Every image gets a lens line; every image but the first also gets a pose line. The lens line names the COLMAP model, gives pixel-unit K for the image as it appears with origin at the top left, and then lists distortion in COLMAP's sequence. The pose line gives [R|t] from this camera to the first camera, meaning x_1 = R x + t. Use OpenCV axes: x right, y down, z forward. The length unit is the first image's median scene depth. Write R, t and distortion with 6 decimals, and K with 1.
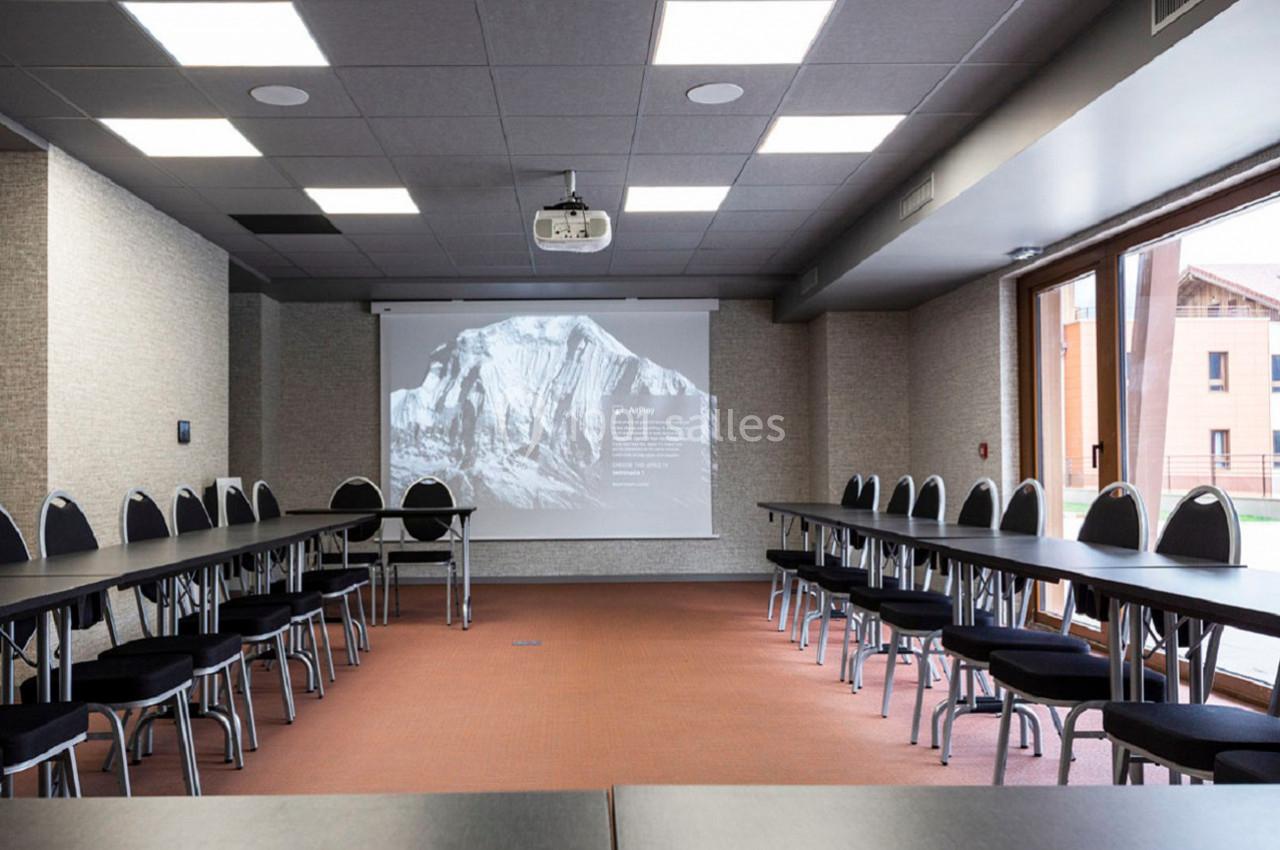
lens RADIAL K [[1122.3, 0, 582.1], [0, 1122.3, 430.8], [0, 0, 1]] dist [0.016749, -0.006138]
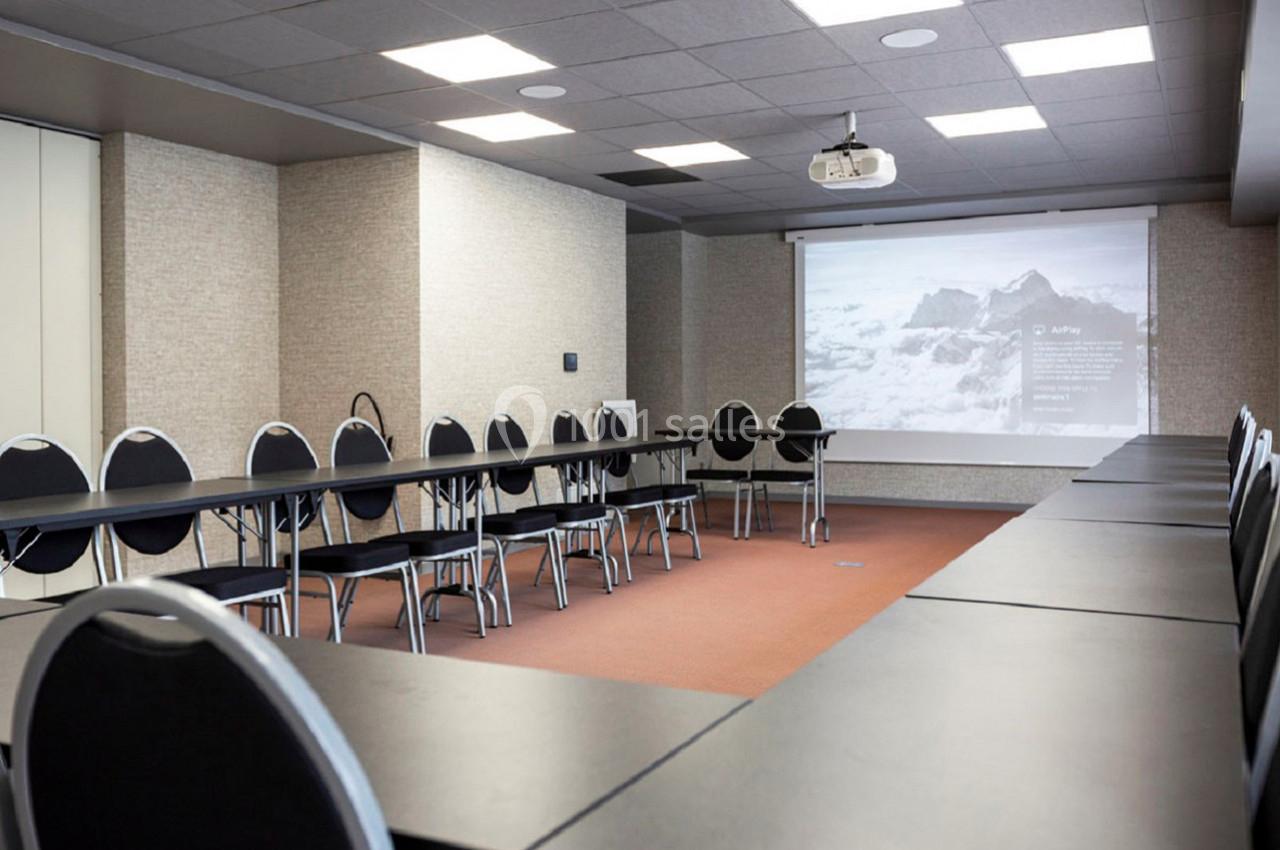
lens RADIAL K [[1149.1, 0, 593.4], [0, 1149.1, 371.2], [0, 0, 1]] dist [0.007081, 0.004333]
pose [[0.877023, -0.000768, -0.480448, 0.233679], [0.013472, 0.999645, 0.022995, -0.015871], [0.480259, -0.026640, 0.876722, -0.040313]]
